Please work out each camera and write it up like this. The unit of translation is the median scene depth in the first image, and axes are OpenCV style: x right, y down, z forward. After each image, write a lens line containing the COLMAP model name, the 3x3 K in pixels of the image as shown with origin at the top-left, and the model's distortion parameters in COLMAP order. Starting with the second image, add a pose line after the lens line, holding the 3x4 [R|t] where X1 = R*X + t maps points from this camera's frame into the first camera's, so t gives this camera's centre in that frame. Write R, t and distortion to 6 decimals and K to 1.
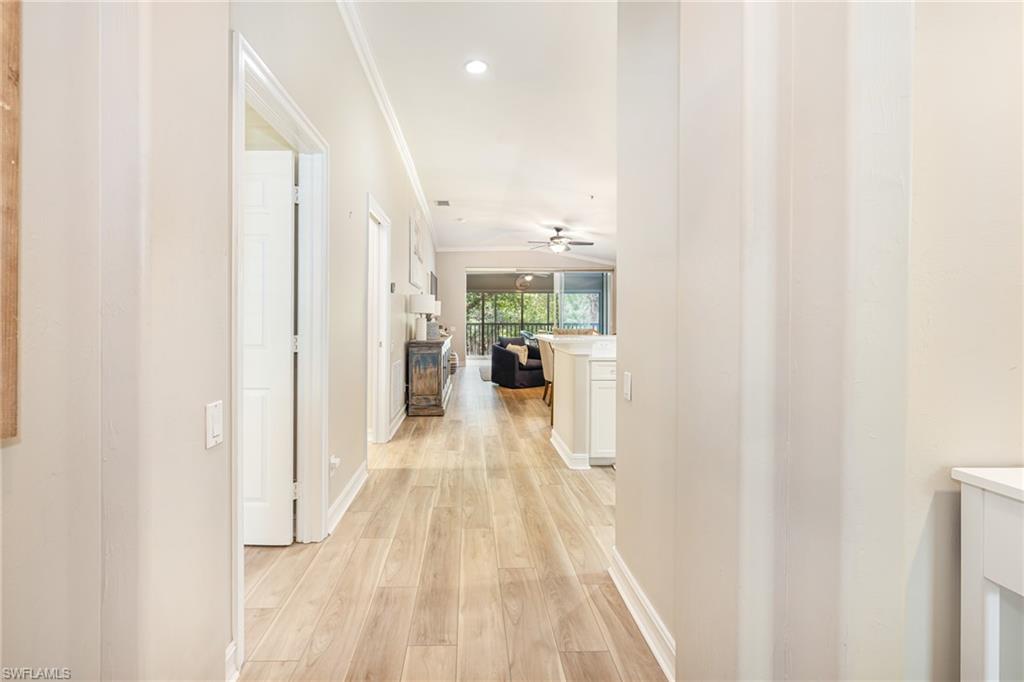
lens RADIAL K [[455.9, 0, 478.7], [0, 455.9, 318.2], [0, 0, 1]] dist [-0.000310, -0.000071]
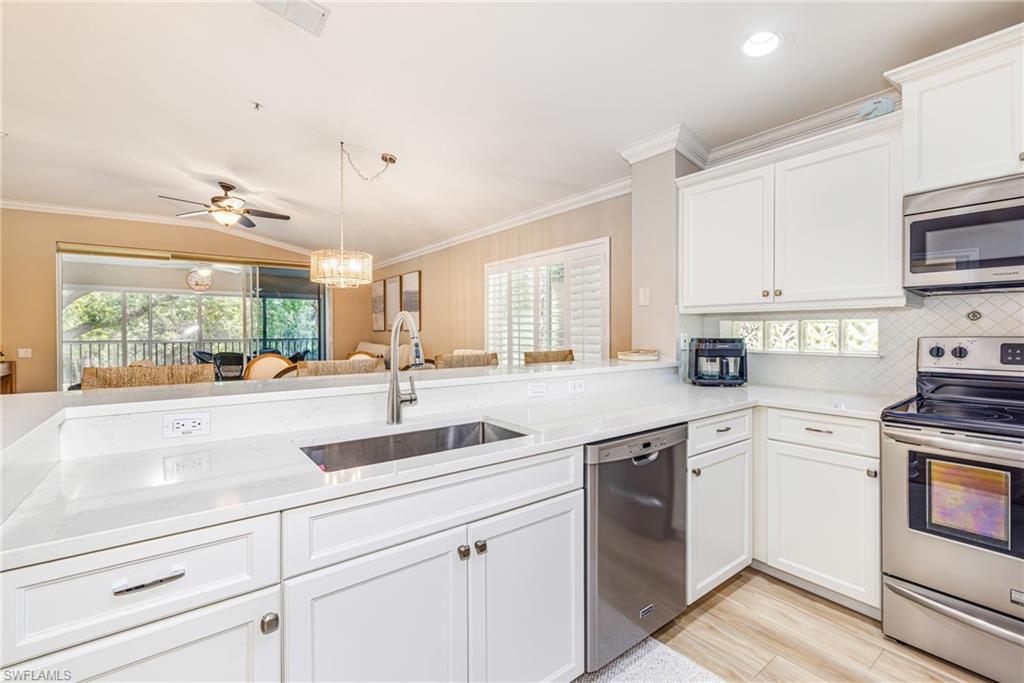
lens RADIAL K [[445.6, 0, 506.0], [0, 445.6, 334.3], [0, 0, 1]] dist [0.000077, 0.000005]
pose [[0.818976, -0.008353, 0.573768, 0.152237], [0.002598, 0.999938, 0.010849, -0.004276], [-0.573822, -0.007395, 0.818946, 0.334051]]
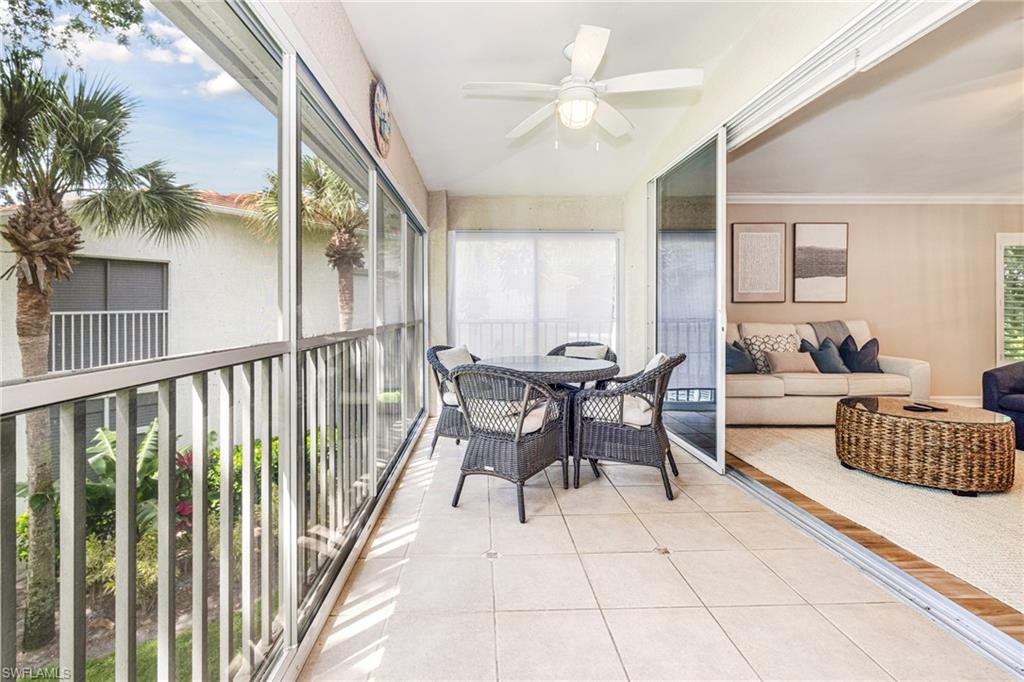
lens RADIAL K [[462.1, 0, 498.9], [0, 462.1, 310.6], [0, 0, 1]] dist [-0.001116, 0.000063]
pose [[0.009763, -0.002310, 0.999950, -0.173635], [0.002122, 0.999995, 0.002290, 0.007292], [-0.999950, 0.002099, 0.009768, 1.646464]]
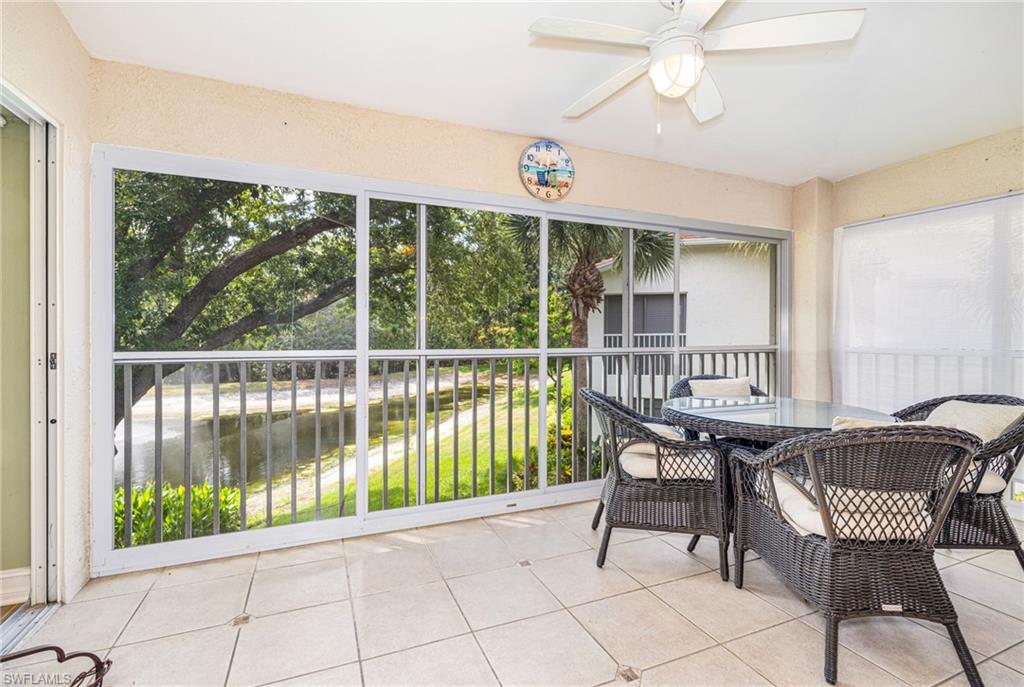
lens RADIAL K [[451.3, 0, 499.4], [0, 451.3, 336.0], [0, 0, 1]] dist [0.002123, 0.000776]
pose [[0.932659, -0.001424, 0.360756, -0.012796], [-0.001262, 0.999973, 0.007212, 0.006258], [-0.360756, -0.007181, 0.932632, 1.391612]]
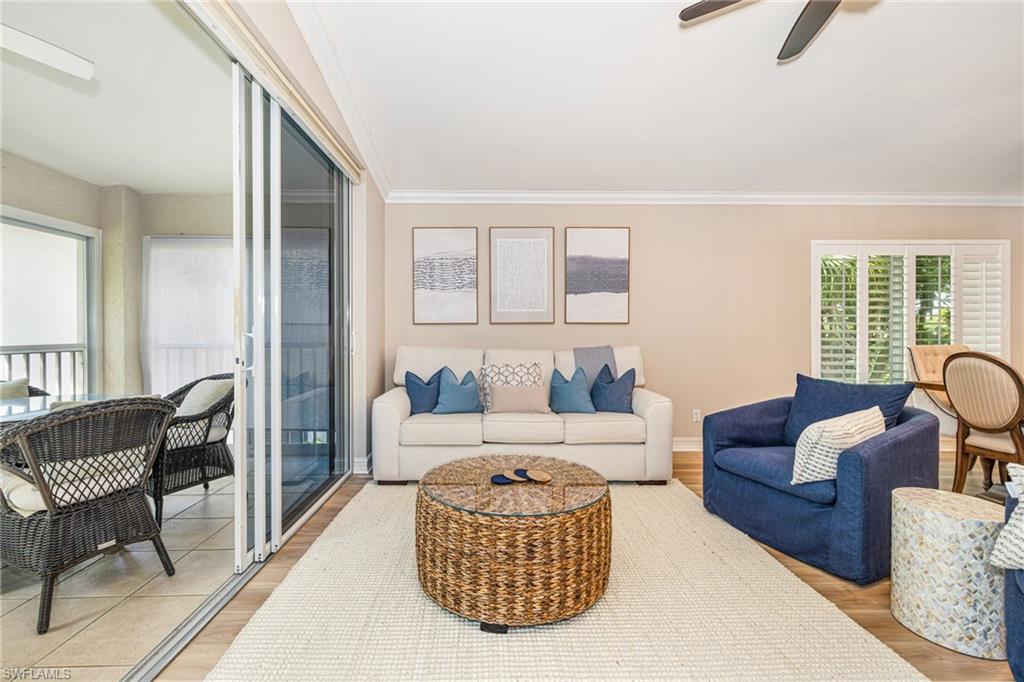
lens RADIAL K [[449.1, 0, 508.3], [0, 449.1, 334.4], [0, 0, 1]] dist [0.000908, -0.000214]
pose [[-0.001057, -0.005311, 0.999985, -0.032844], [0.001598, 0.999985, 0.005313, 0.007505], [-0.999998, 0.001603, -0.001049, 1.288669]]
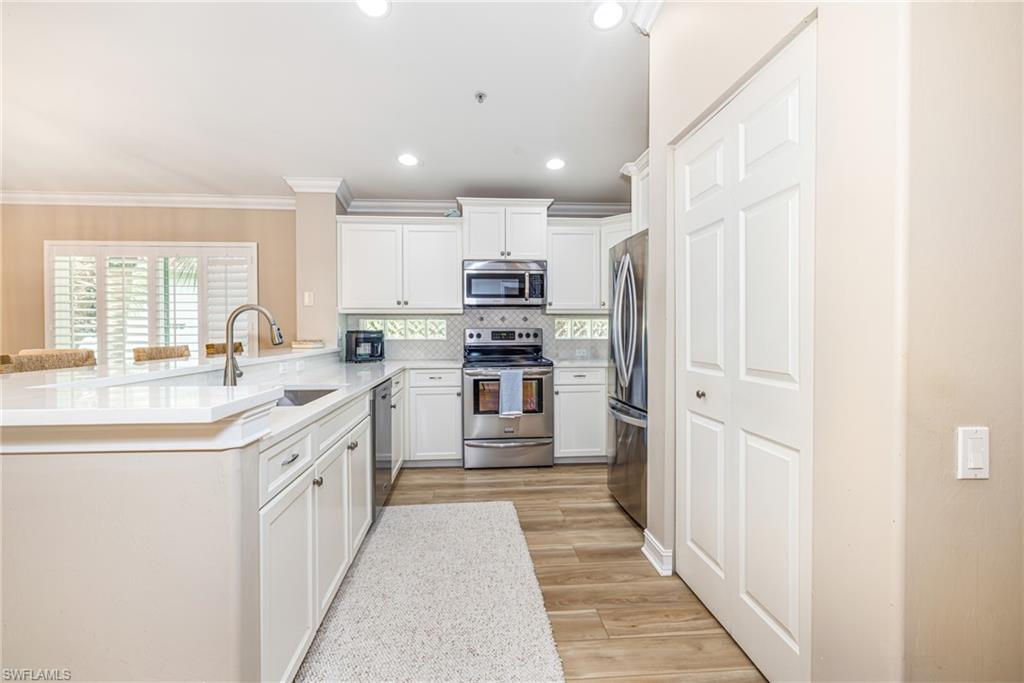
lens RADIAL K [[445.6, 0, 506.0], [0, 445.6, 334.3], [0, 0, 1]] dist [0.000077, 0.000005]
pose [[-0.045805, -0.010828, 0.998892, -0.041947], [0.000400, 0.999941, 0.010858, 0.002066], [-0.998950, 0.000897, -0.045798, 0.386587]]
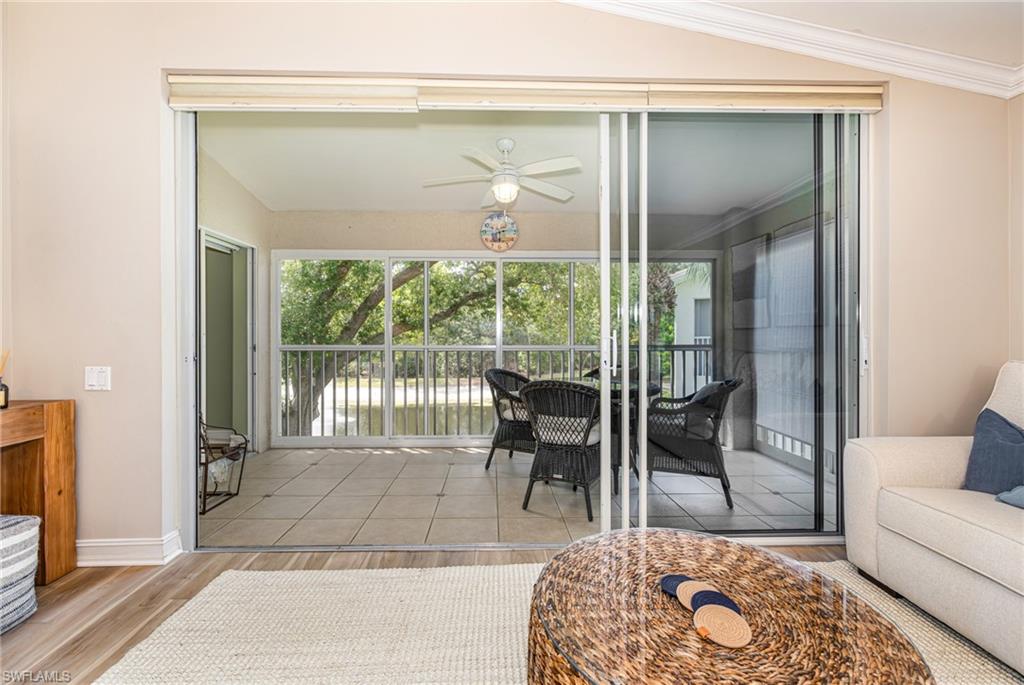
lens RADIAL K [[445.2, 0, 496.0], [0, 445.2, 337.6], [0, 0, 1]] dist [0.000997, 0.000096]
pose [[0.999897, -0.001103, -0.014291, 0.171966], [0.001134, 0.999997, 0.002179, 0.008137], [0.014288, -0.002195, 0.999896, 1.136902]]
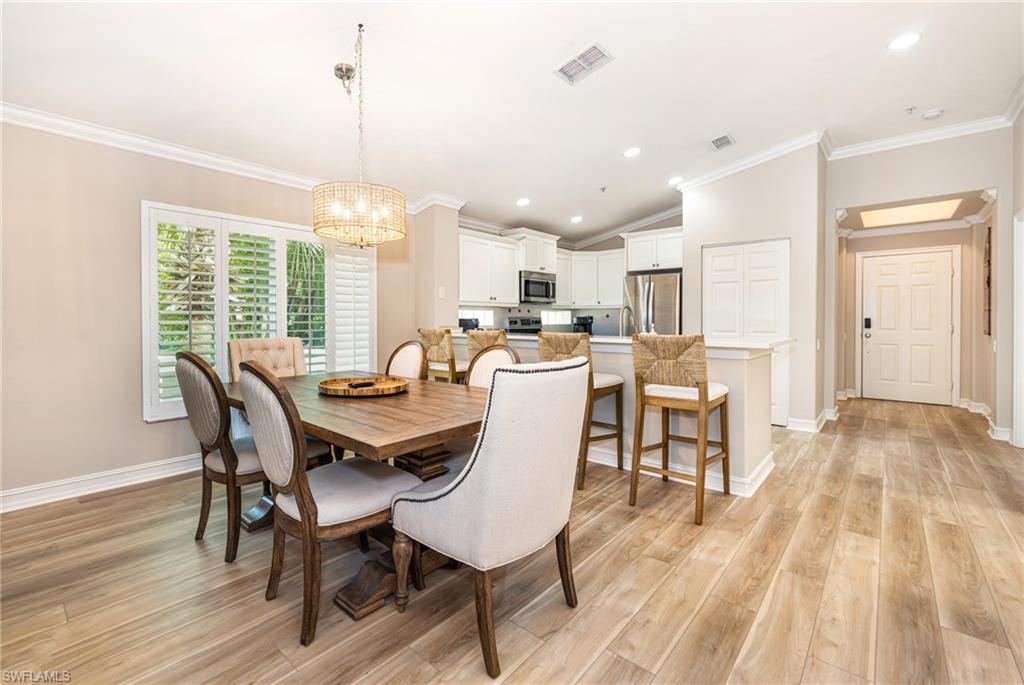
lens RADIAL K [[436.3, 0, 516.6], [0, 436.3, 326.1], [0, 0, 1]] dist [0.001134, 0.000515]
pose [[-0.746910, -0.012179, 0.664813, -0.005719], [-0.001121, 0.999854, 0.017058, 0.002915], [-0.664924, 0.011996, -0.746815, 0.982032]]
